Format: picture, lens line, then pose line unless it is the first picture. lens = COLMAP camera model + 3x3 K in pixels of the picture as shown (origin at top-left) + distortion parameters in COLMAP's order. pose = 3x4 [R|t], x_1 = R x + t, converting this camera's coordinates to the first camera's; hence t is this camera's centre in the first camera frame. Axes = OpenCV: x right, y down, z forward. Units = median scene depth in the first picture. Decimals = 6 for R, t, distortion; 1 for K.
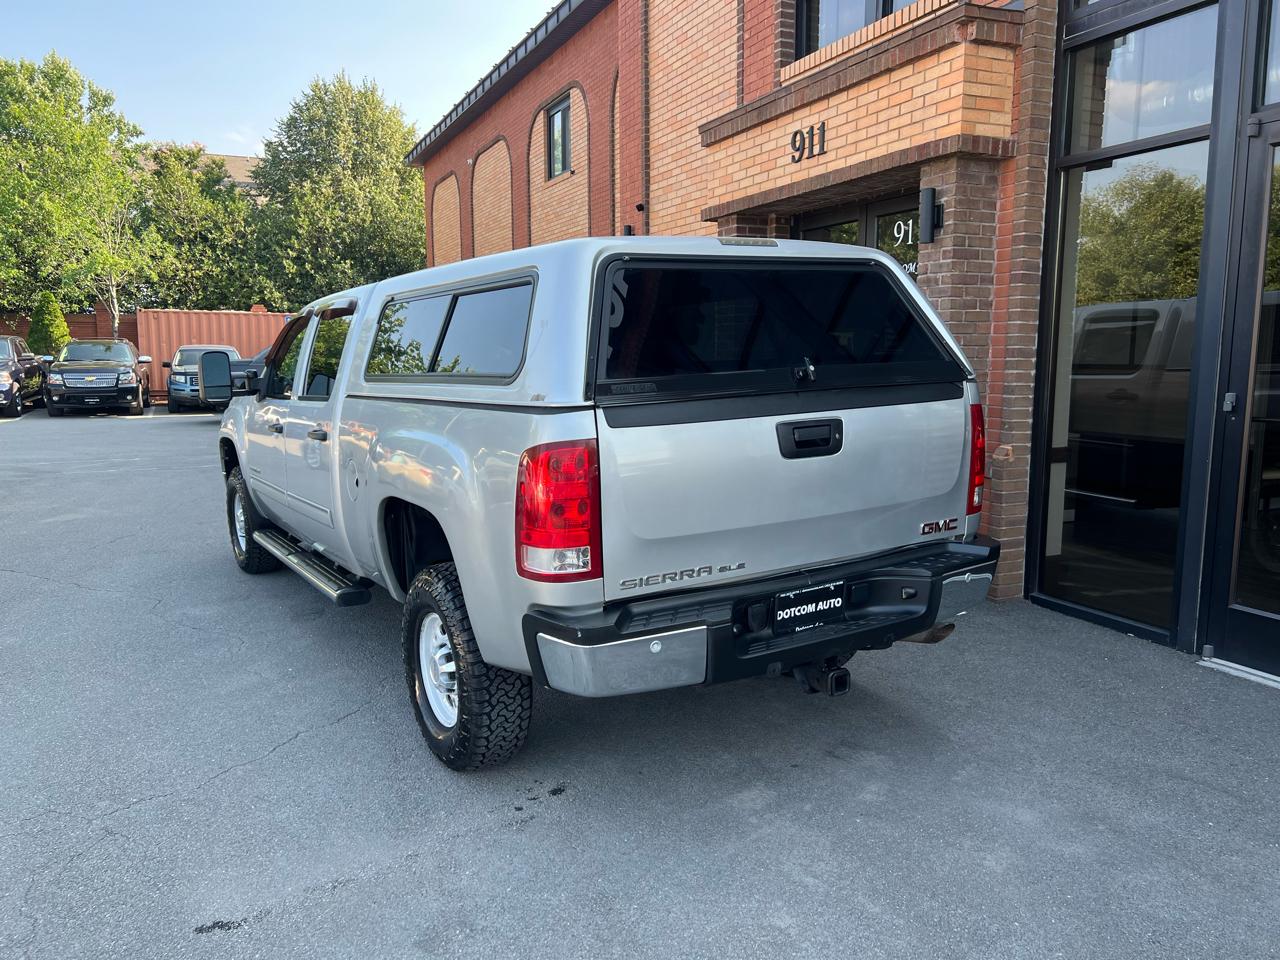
lens RADIAL K [[962.5, 0, 636.1], [0, 962.5, 484.7], [0, 0, 1]] dist [0.045683, -0.045636]
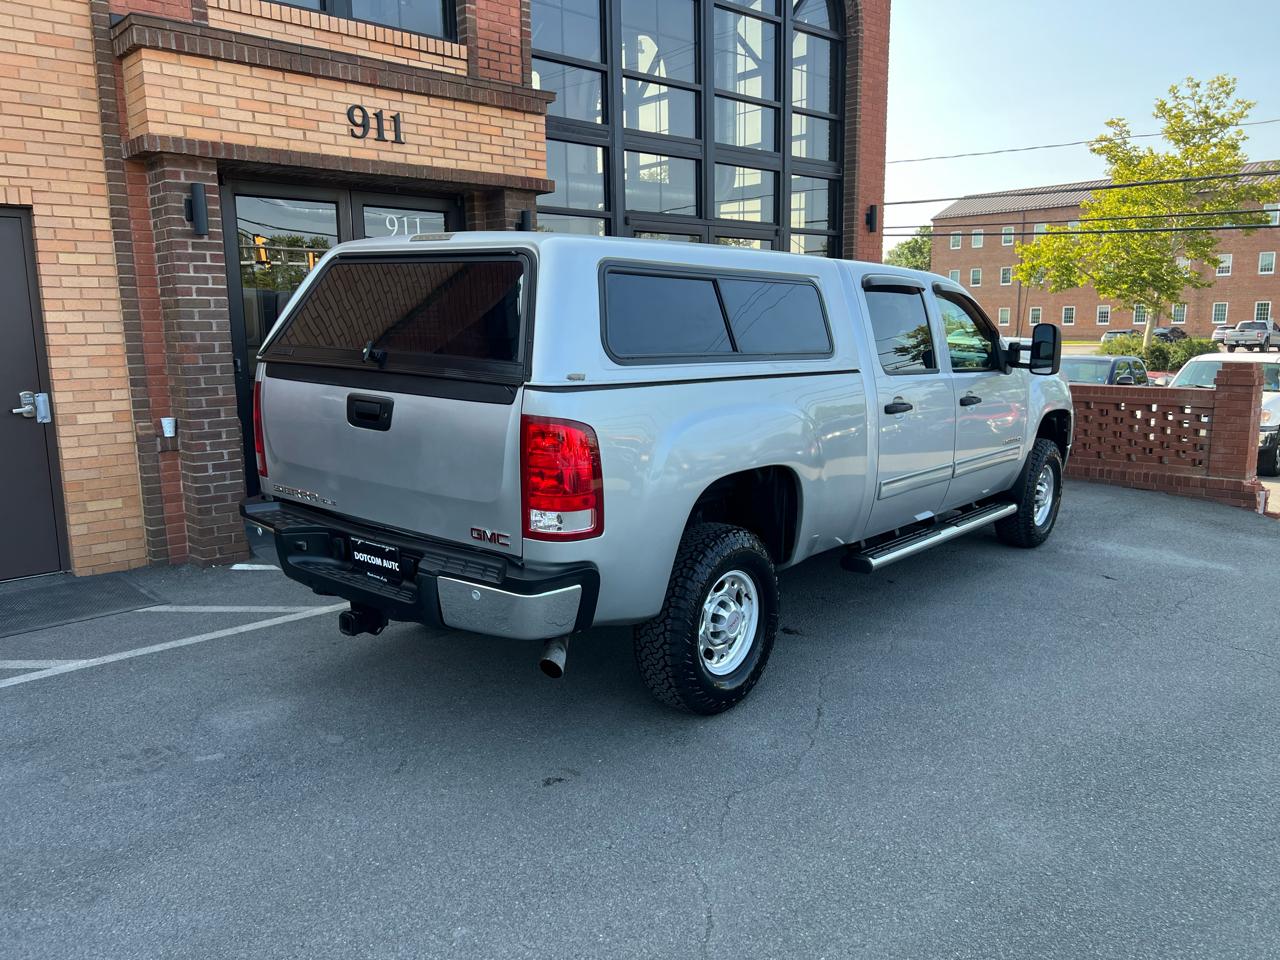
lens RADIAL K [[983.9, 0, 638.9], [0, 983.9, 483.8], [0, 0, 1]] dist [0.020985, -0.014307]
pose [[-0.329326, -0.143656, 0.933224, -1.100773], [0.144701, 0.969005, 0.200227, -0.187568], [-0.933063, 0.200979, -0.298331, 1.343257]]
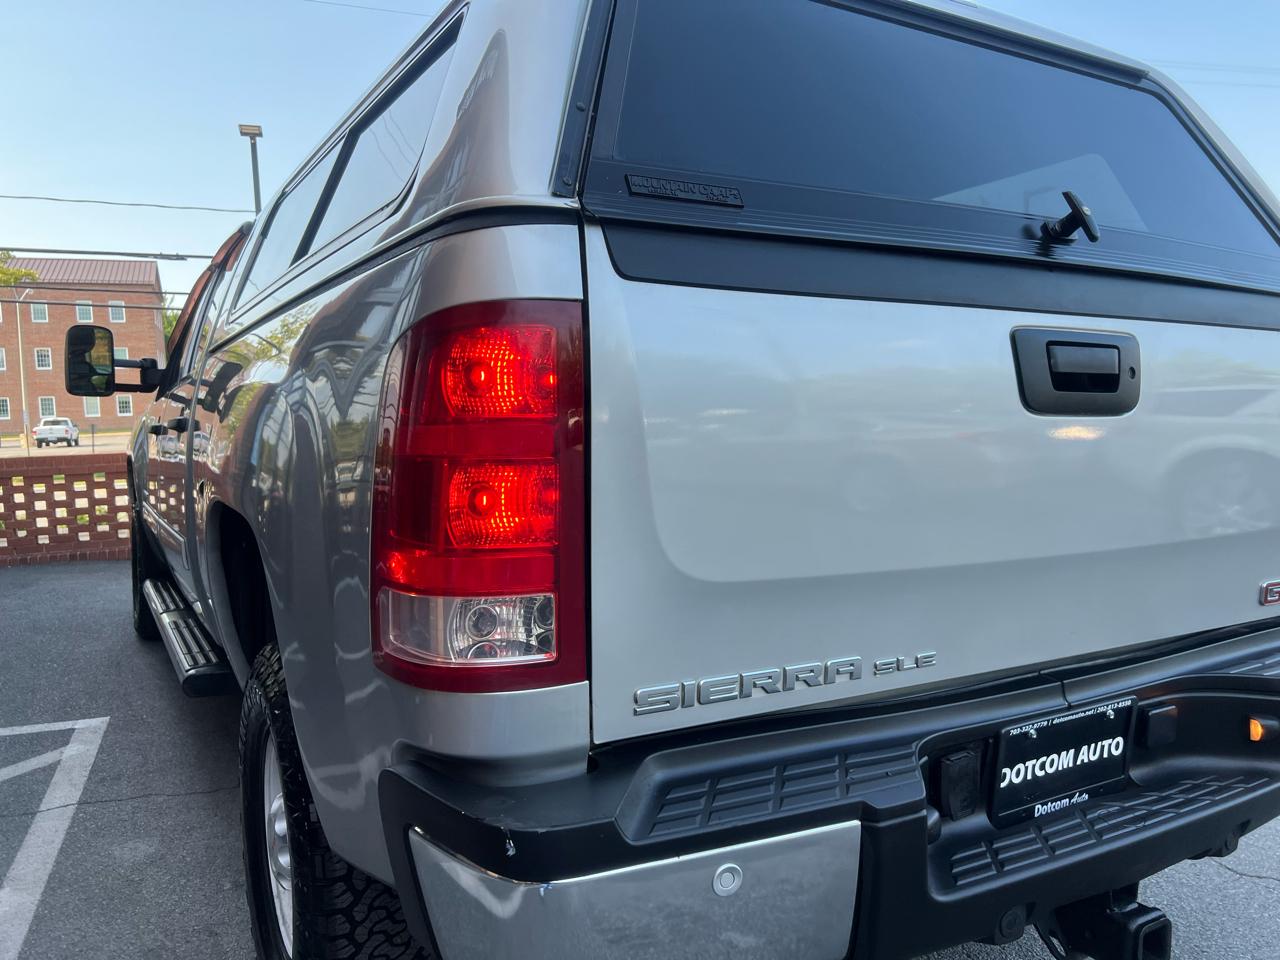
lens RADIAL K [[962.5, 0, 636.1], [0, 962.5, 484.7], [0, 0, 1]] dist [0.045683, -0.045636]
pose [[0.999141, 0.028919, -0.029685, -0.003900], [-0.031146, 0.996506, -0.077502, 0.025180], [0.027340, 0.078360, 0.996550, 0.318975]]
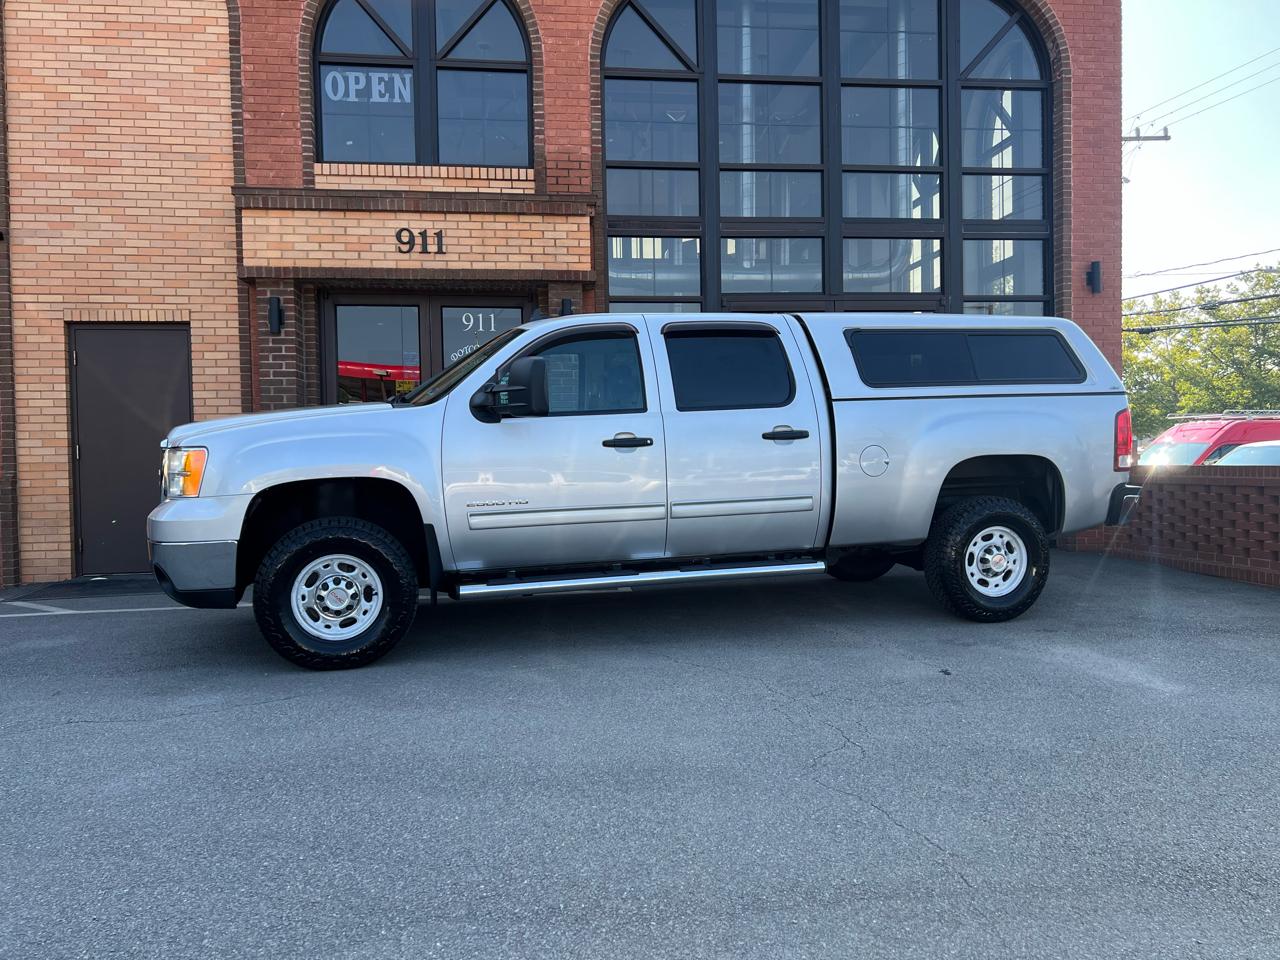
lens RADIAL K [[962.5, 0, 636.1], [0, 962.5, 484.7], [0, 0, 1]] dist [0.045683, -0.045636]
pose [[0.289098, -0.022043, 0.957046, -1.146727], [0.146532, 0.988973, -0.021485, 0.037809], [-0.946019, 0.146449, 0.289140, 0.492066]]
